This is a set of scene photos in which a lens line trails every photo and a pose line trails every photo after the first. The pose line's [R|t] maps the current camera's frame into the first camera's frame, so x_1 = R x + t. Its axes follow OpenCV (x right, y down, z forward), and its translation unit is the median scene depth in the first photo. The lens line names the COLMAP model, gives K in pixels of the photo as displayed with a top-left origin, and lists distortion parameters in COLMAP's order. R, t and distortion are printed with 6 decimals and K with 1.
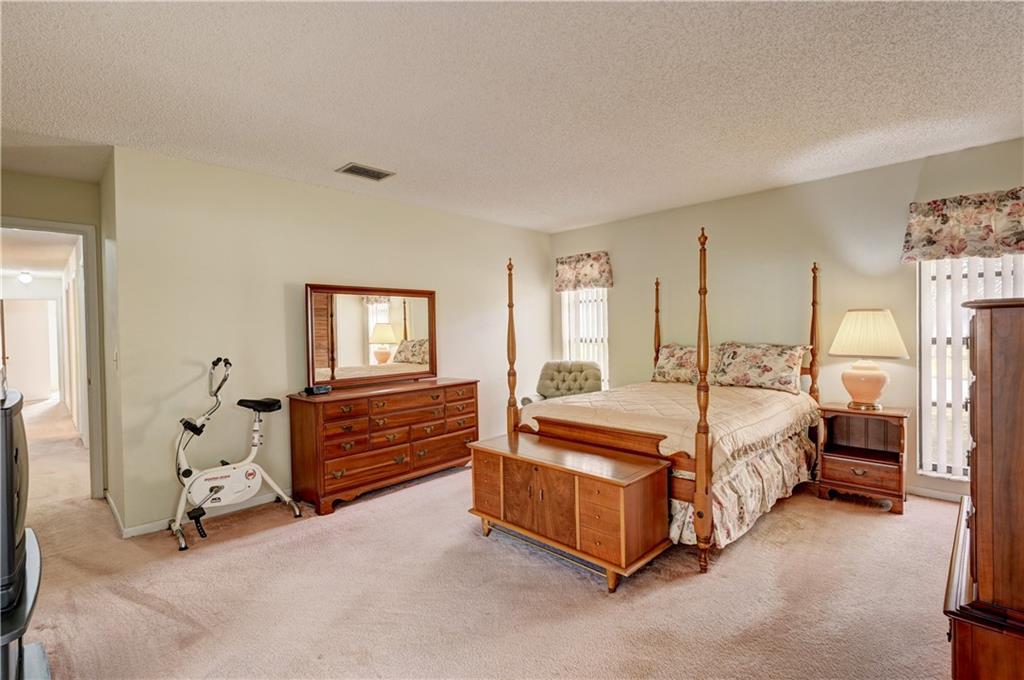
lens RADIAL K [[468.9, 0, 512.0], [0, 468.9, 340.0], [0, 0, 1]] dist [-0.002879, -0.000610]
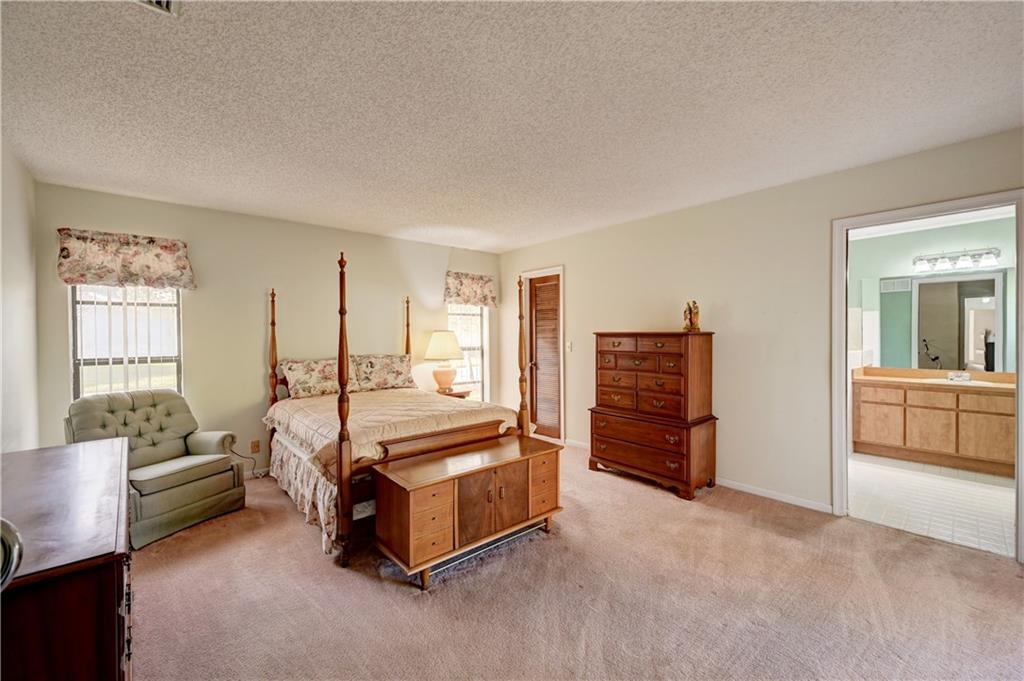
lens RADIAL K [[410.0, 0, 512.0], [0, 410.0, 340.5], [0, 0, 1]] dist [0.000117, 0.000119]
pose [[0.068743, 0.005267, 0.997620, -0.669293], [0.030526, 0.999507, -0.007380, -0.013186], [-0.997167, 0.030960, 0.068549, 0.674690]]
